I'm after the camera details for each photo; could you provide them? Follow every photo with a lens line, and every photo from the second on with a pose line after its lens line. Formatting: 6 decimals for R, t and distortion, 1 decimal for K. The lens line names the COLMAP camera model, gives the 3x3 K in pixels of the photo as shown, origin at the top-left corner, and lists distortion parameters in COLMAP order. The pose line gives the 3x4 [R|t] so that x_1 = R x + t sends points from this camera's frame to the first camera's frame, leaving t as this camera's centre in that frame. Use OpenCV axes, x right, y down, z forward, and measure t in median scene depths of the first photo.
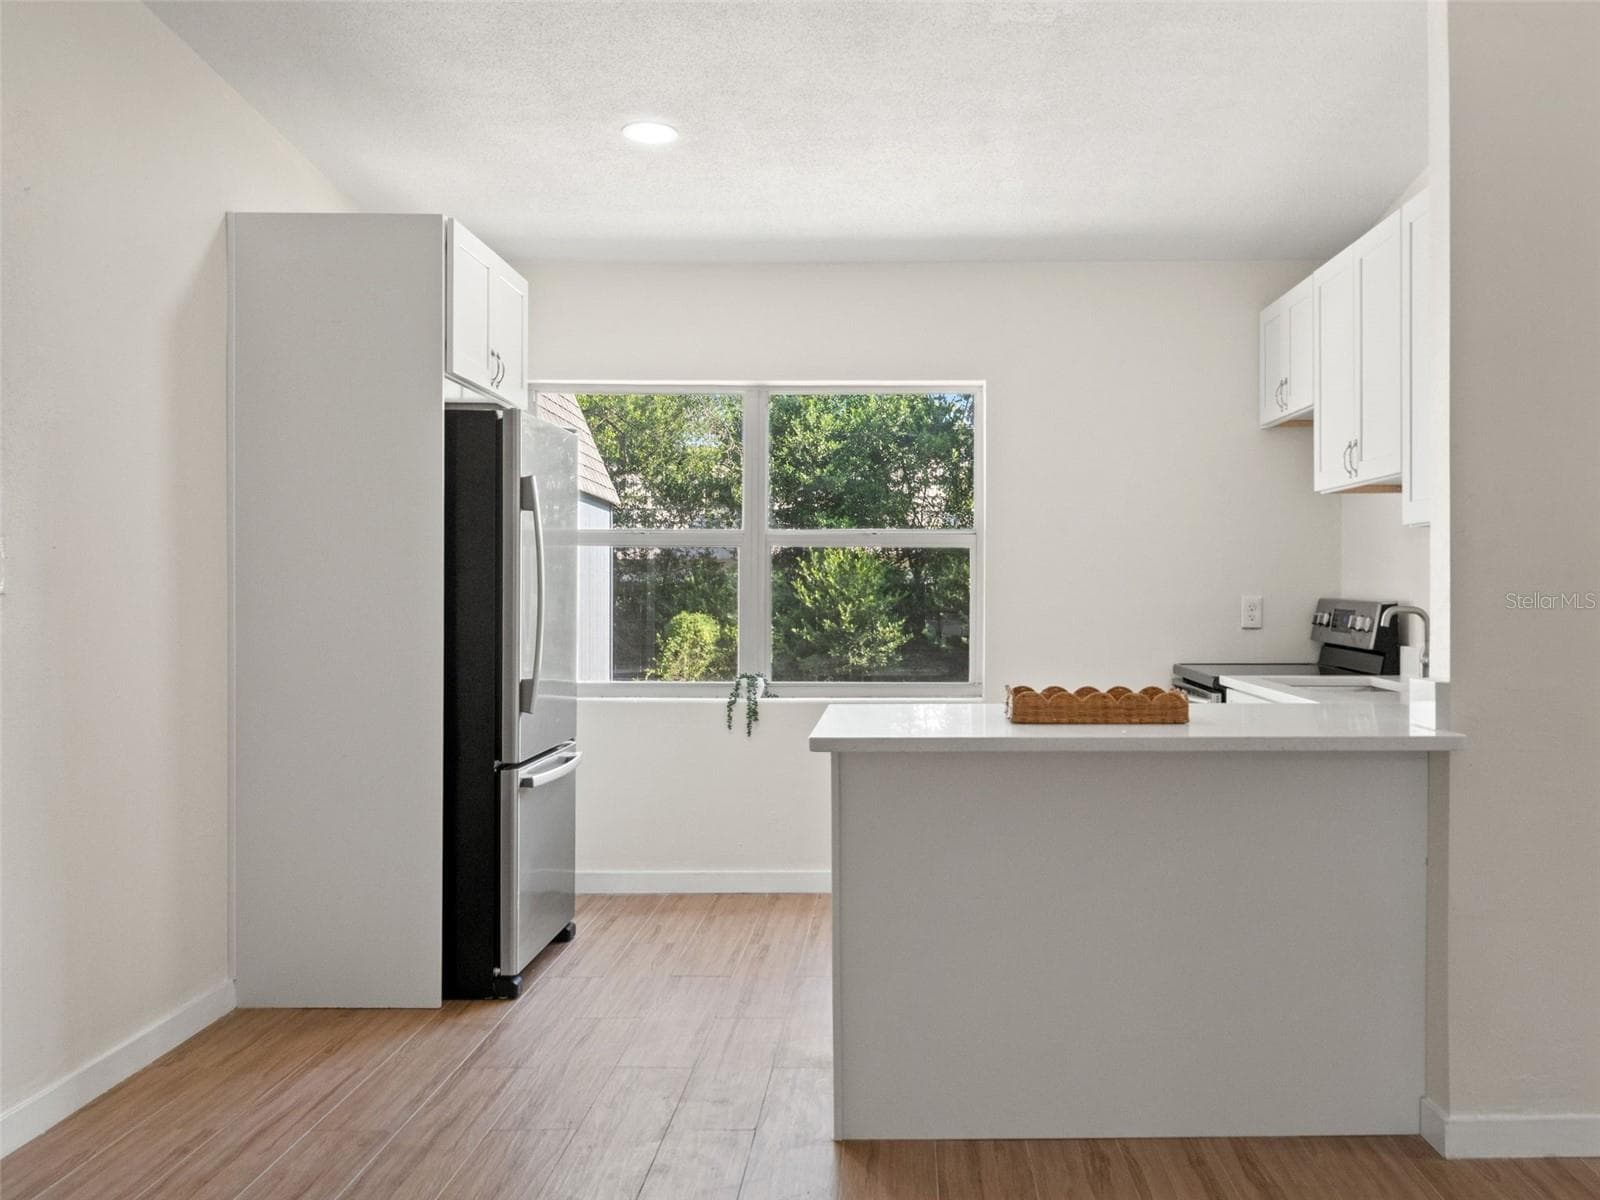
lens RADIAL K [[1571.4, 0, 849.5], [0, 1571.4, 604.6], [0, 0, 1]] dist [-0.007795, 0.009558]
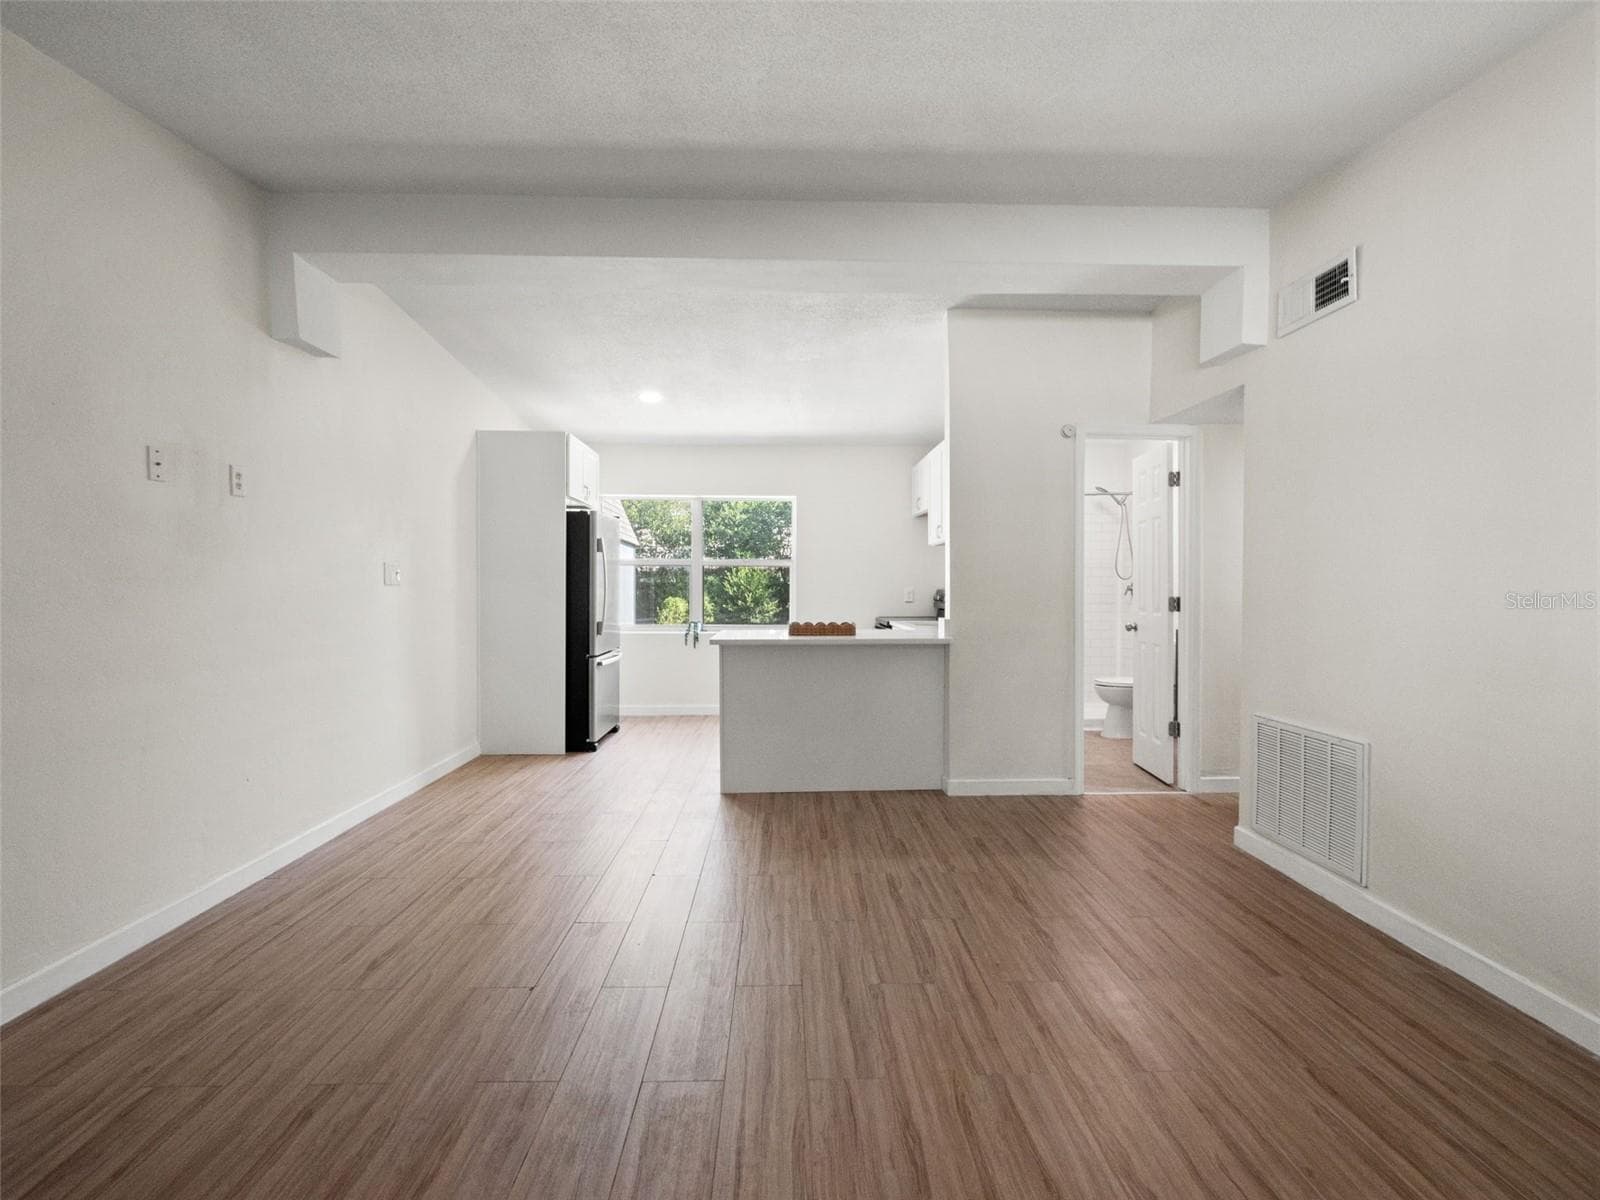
lens RADIAL K [[826.5, 0, 810.3], [0, 826.5, 604.7], [0, 0, 1]] dist [-0.002529, -0.001183]
pose [[0.998264, 0.000809, 0.058892, 0.035858], [-0.001500, 0.999931, 0.011683, 0.004999], [-0.058878, -0.011751, 0.998196, -0.237002]]
